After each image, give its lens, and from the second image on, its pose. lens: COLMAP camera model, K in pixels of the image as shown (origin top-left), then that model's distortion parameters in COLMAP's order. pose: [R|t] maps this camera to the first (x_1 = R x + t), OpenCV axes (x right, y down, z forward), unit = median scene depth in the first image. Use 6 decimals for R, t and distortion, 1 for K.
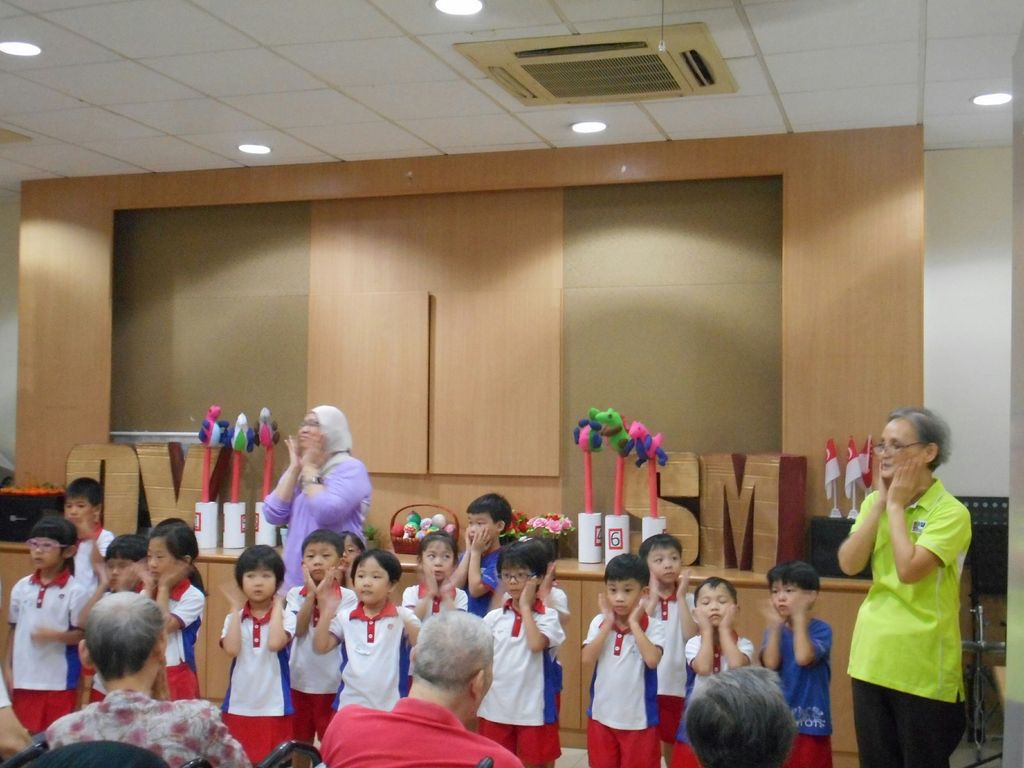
lens RADIAL K [[1216.0, 0, 512.0], [0, 1216.0, 384.0], [0, 0, 1]] dist [0.004662, 0.016781]
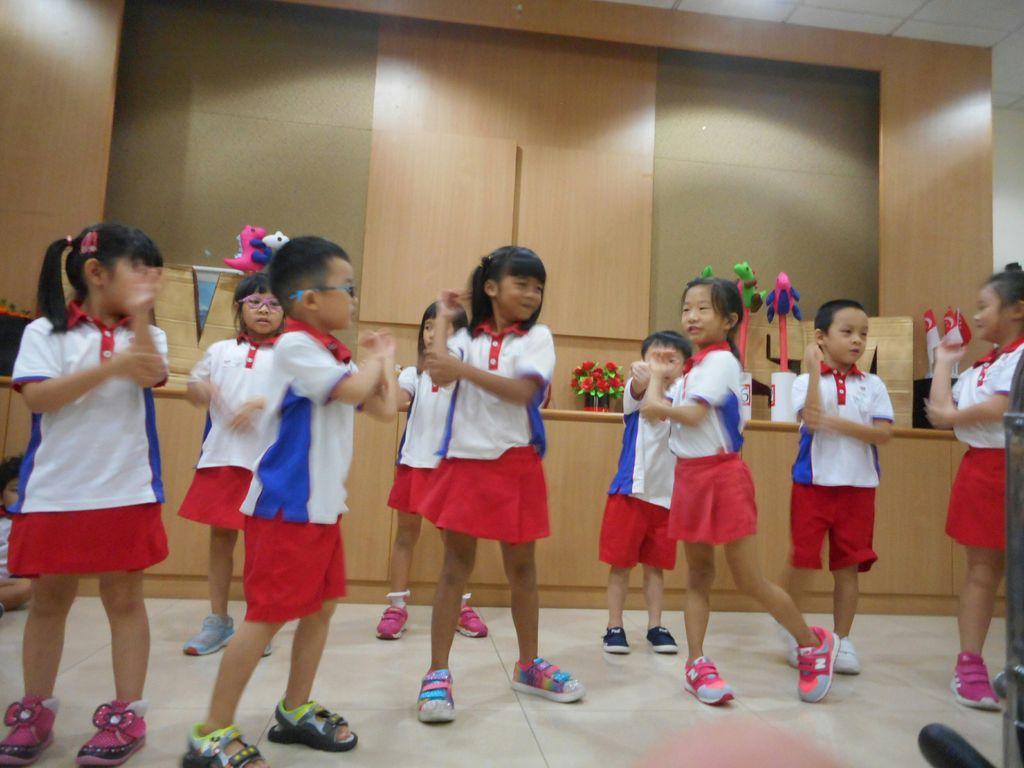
lens RADIAL K [[775.3, 0, 512.0], [0, 775.3, 384.0], [0, 0, 1]] dist [0.011895, 0.003653]
pose [[0.901736, 0.074977, 0.425736, -0.310620], [-0.053158, 0.996602, -0.062920, 0.148906], [-0.429007, 0.034106, 0.902657, 0.453237]]
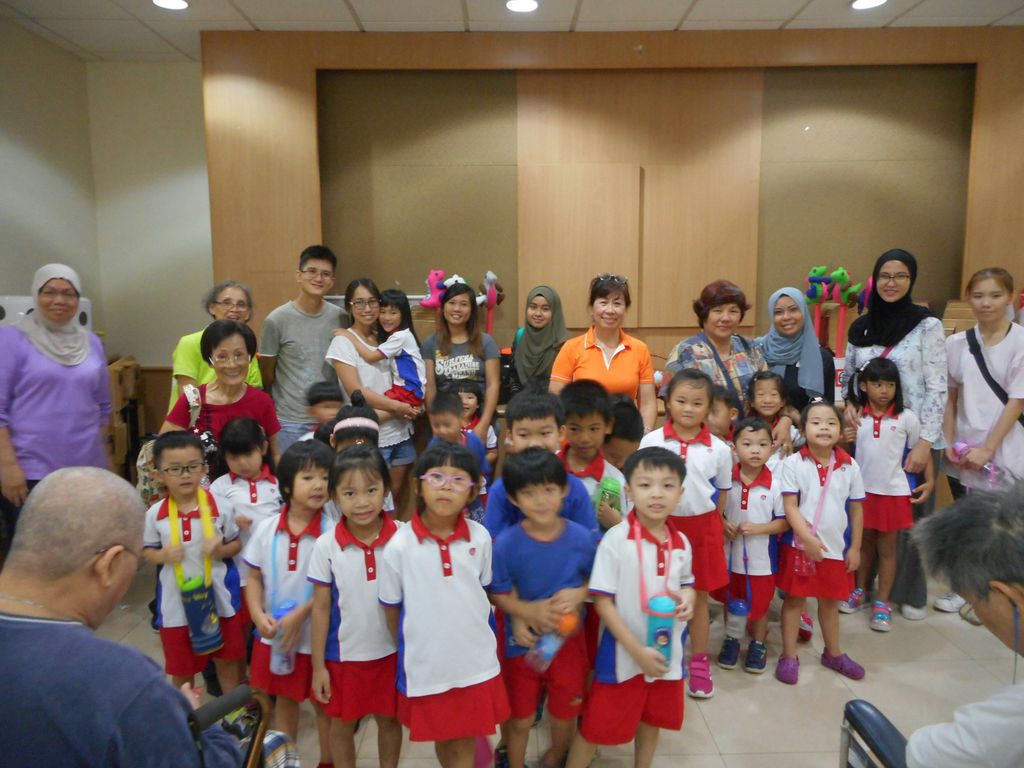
lens RADIAL K [[775.3, 0, 512.0], [0, 775.3, 384.0], [0, 0, 1]] dist [0.011895, 0.003653]
pose [[0.947292, -0.058800, 0.314930, -0.407123], [0.006658, 0.986414, 0.164145, 0.006145], [-0.320303, -0.153397, 0.934813, 0.338230]]
